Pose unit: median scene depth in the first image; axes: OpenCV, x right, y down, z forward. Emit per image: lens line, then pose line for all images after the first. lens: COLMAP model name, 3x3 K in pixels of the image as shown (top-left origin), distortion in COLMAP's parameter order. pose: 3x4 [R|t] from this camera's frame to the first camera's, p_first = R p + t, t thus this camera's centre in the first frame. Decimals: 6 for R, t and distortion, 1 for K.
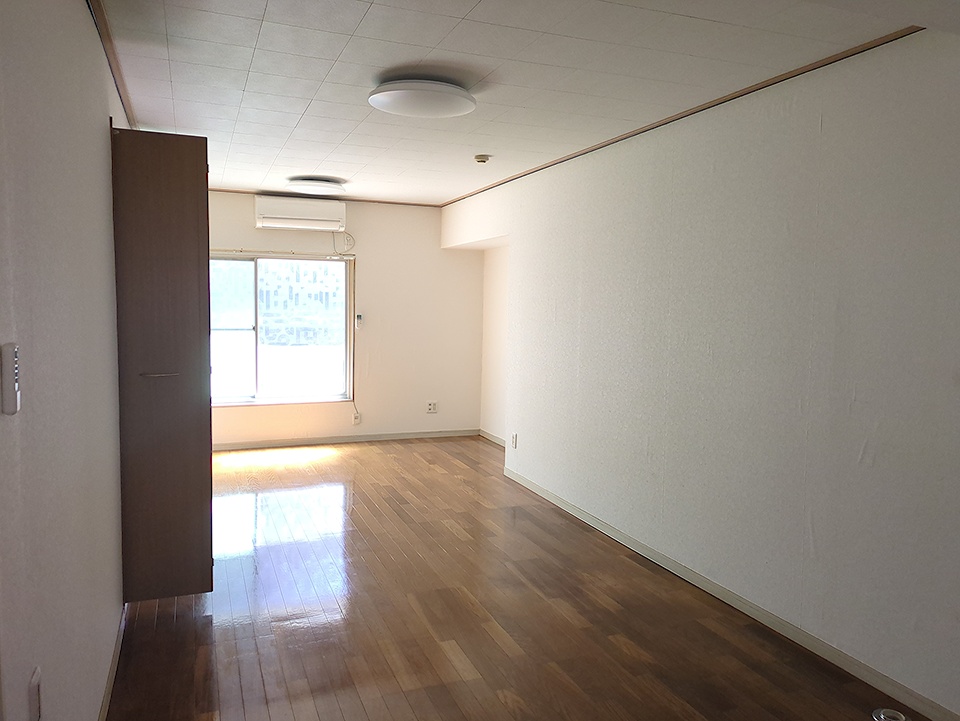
lens RADIAL K [[715.7, 0, 472.9], [0, 715.7, 355.1], [0, 0, 1]] dist [0.049503, -0.038692]
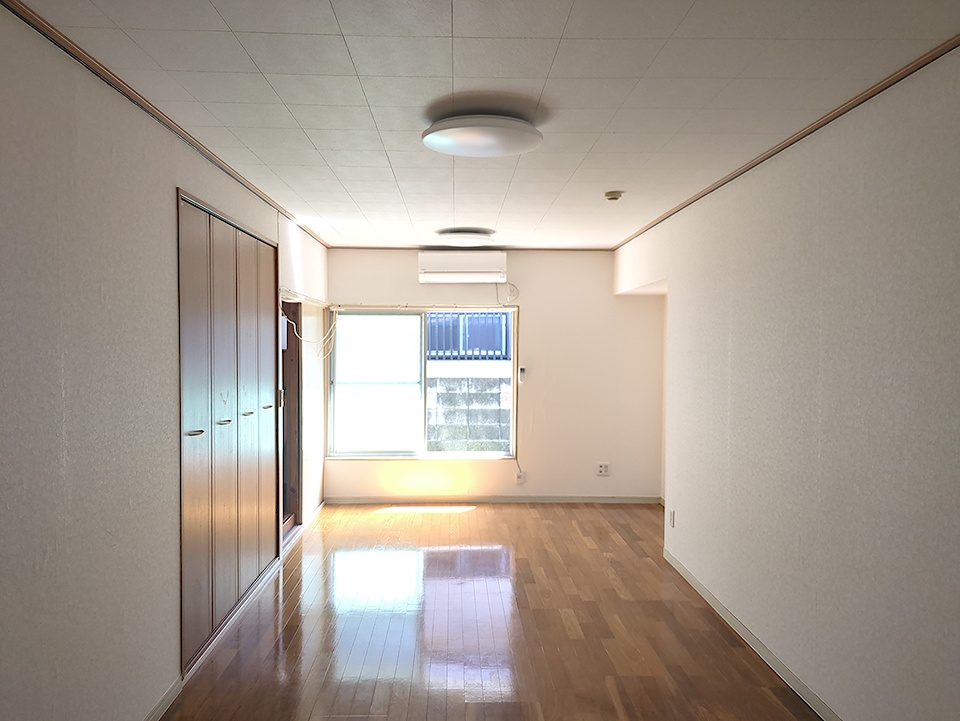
lens RADIAL K [[715.7, 0, 476.8], [0, 715.7, 360.8], [0, 0, 1]] dist [0.049503, -0.038692]
pose [[0.941991, -0.003990, -0.335615, 0.177908], [-0.014582, 0.998499, -0.052798, -0.026193], [0.335322, 0.054629, 0.940518, 0.145451]]
